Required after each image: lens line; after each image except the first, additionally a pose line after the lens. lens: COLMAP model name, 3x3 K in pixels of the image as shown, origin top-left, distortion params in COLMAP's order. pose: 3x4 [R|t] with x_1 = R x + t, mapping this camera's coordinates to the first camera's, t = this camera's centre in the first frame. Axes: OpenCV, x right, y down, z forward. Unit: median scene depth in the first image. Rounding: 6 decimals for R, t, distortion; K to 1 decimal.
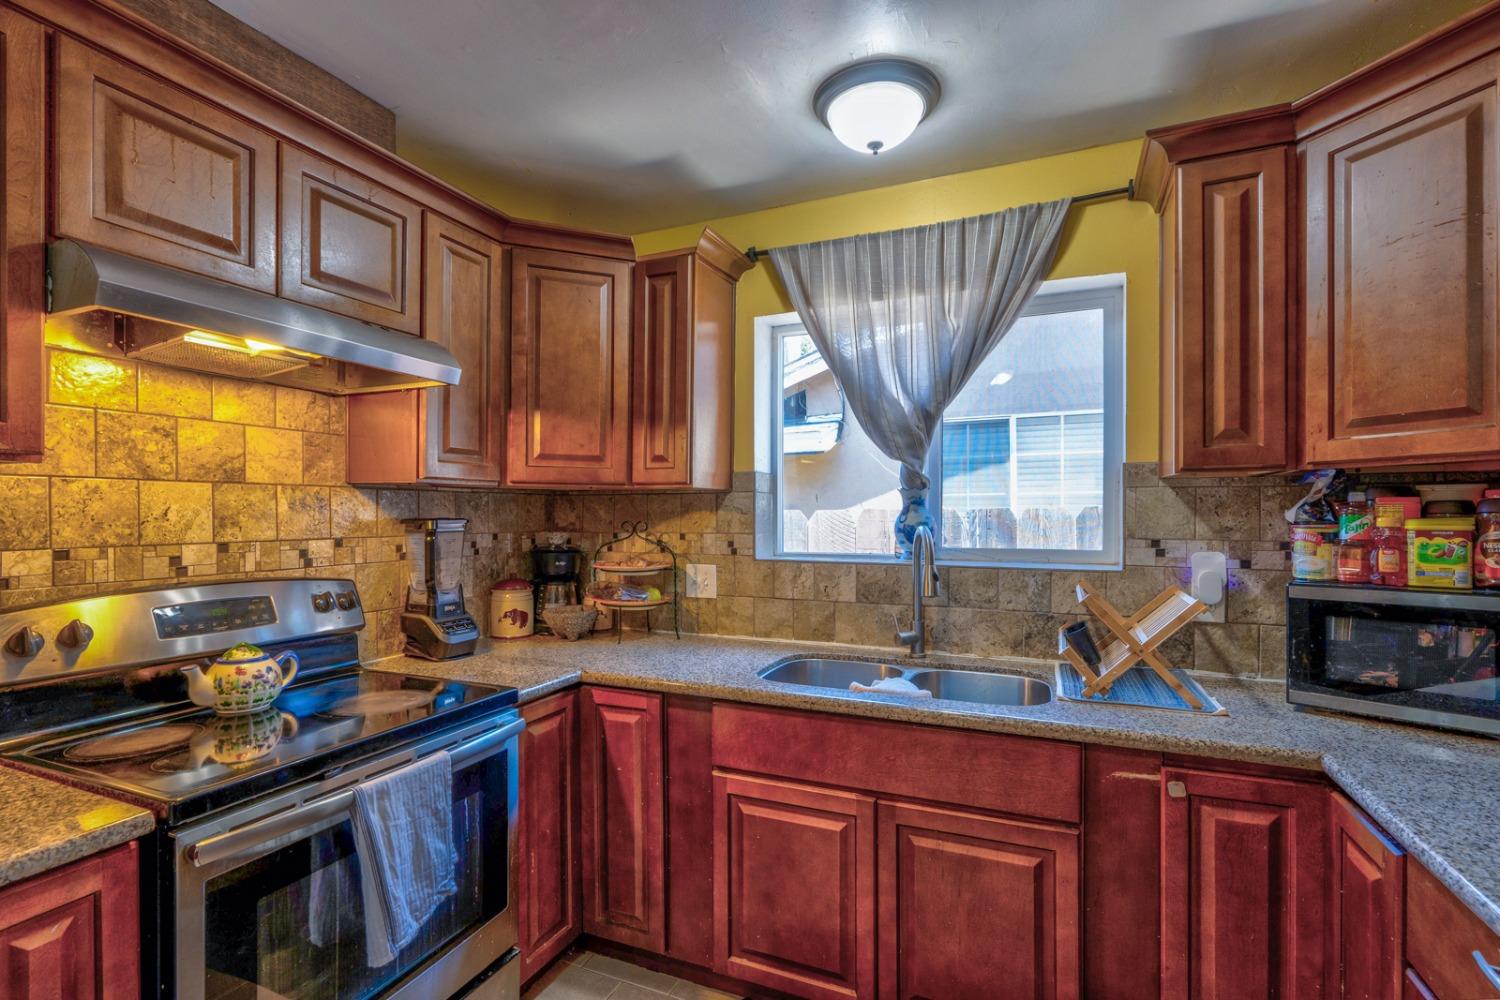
lens RADIAL K [[684.5, 0, 754.2], [0, 684.5, 518.3], [0, 0, 1]] dist [-0.009975, 0.005027]
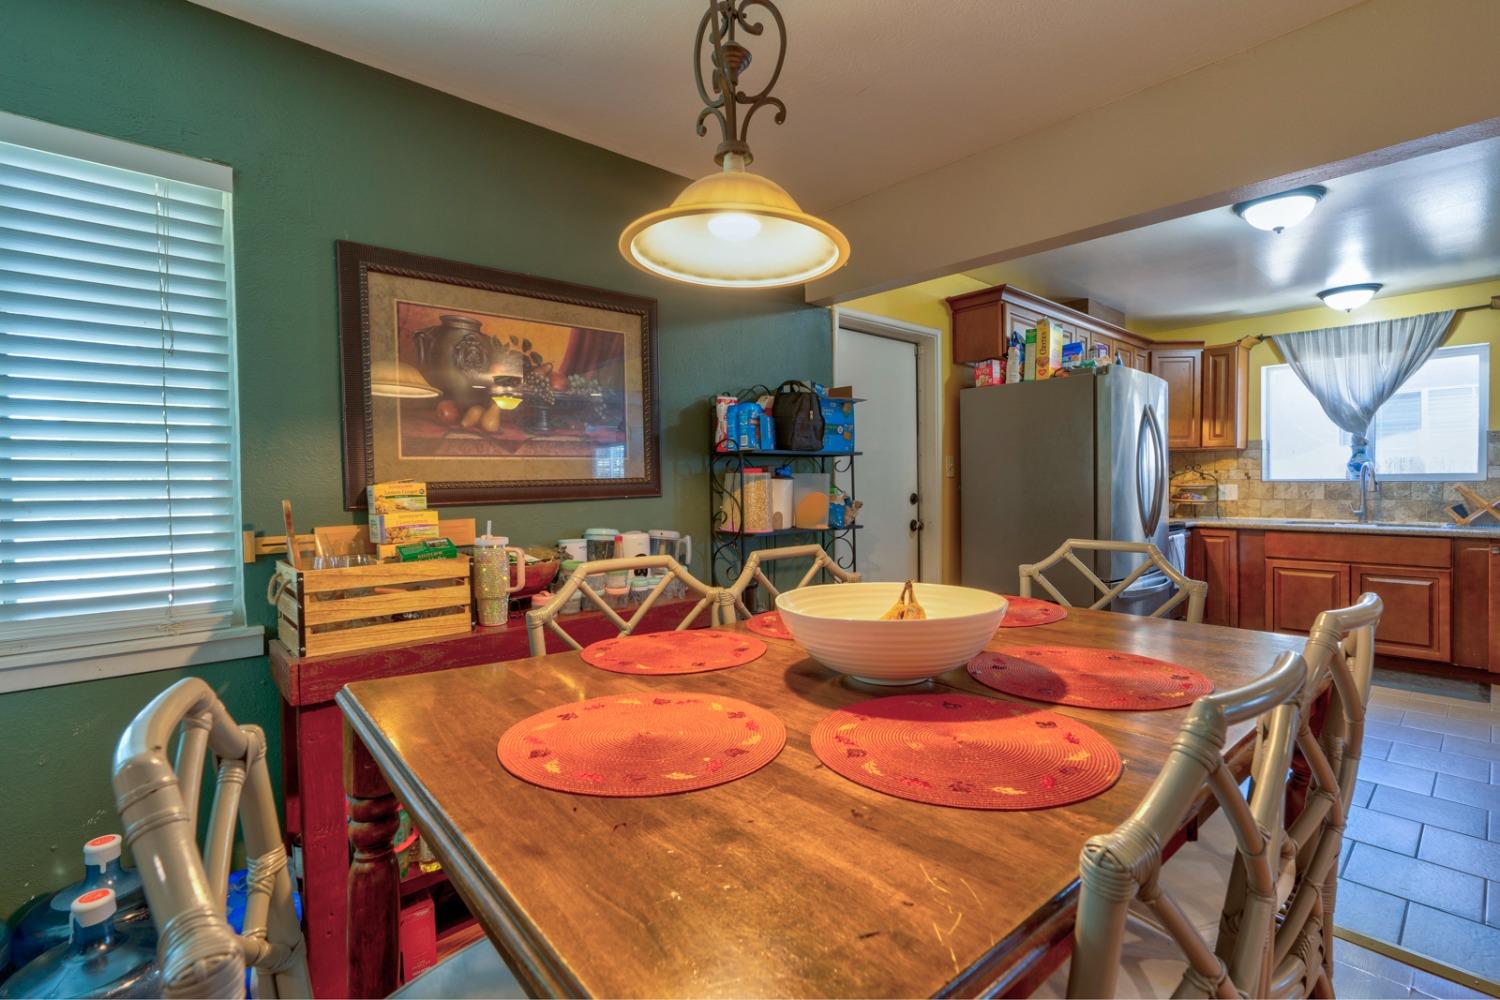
lens RADIAL K [[684.5, 0, 755.9], [0, 684.5, 492.5], [0, 0, 1]] dist [-0.009975, 0.005027]
pose [[0.911274, -0.001624, -0.411797, -0.653013], [0.007489, 0.999892, 0.012630, 0.066797], [0.411732, -0.014593, 0.911188, -1.838839]]
